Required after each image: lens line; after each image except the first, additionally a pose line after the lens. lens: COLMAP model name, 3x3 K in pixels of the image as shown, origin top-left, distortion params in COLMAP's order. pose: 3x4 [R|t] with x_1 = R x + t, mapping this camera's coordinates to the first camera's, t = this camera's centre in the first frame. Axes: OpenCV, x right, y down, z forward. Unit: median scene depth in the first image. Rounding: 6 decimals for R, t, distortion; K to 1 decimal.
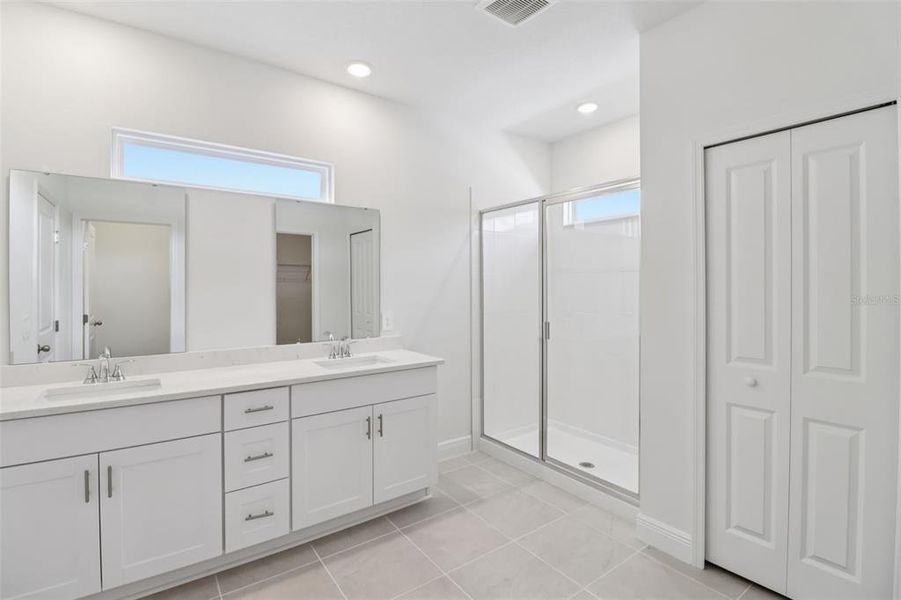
lens RADIAL K [[426.5, 0, 442.8], [0, 426.5, 292.8], [0, 0, 1]] dist [-0.007741, -0.006950]
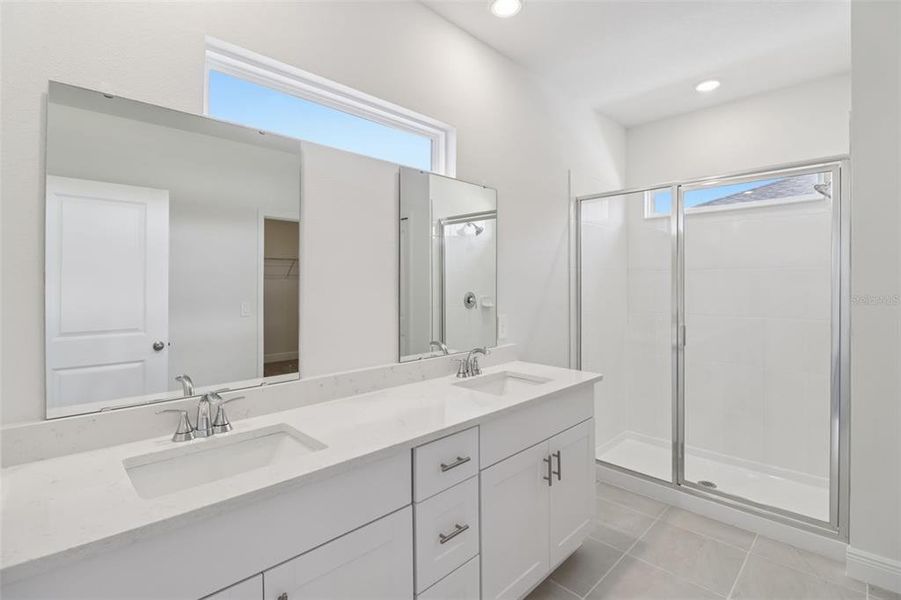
lens RADIAL K [[426.5, 0, 442.8], [0, 426.5, 286.6], [0, 0, 1]] dist [-0.007741, -0.006950]
pose [[0.987243, 0.001775, 0.159209, -0.430138], [-0.000481, 0.999967, -0.008163, -0.004433], [-0.159218, 0.007982, 0.987211, 0.249292]]
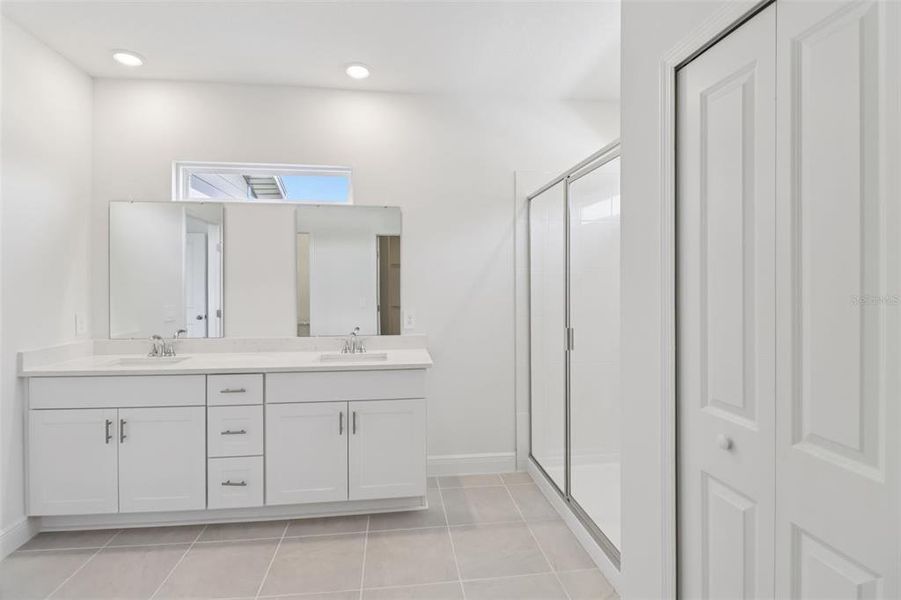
lens RADIAL K [[426.5, 0, 432.5], [0, 426.5, 290.5], [0, 0, 1]] dist [-0.007741, -0.006950]
pose [[0.877015, 0.006264, -0.480423, 0.449101], [-0.006401, 0.999979, 0.001354, -0.001608], [0.480421, 0.001888, 0.877036, 0.191148]]
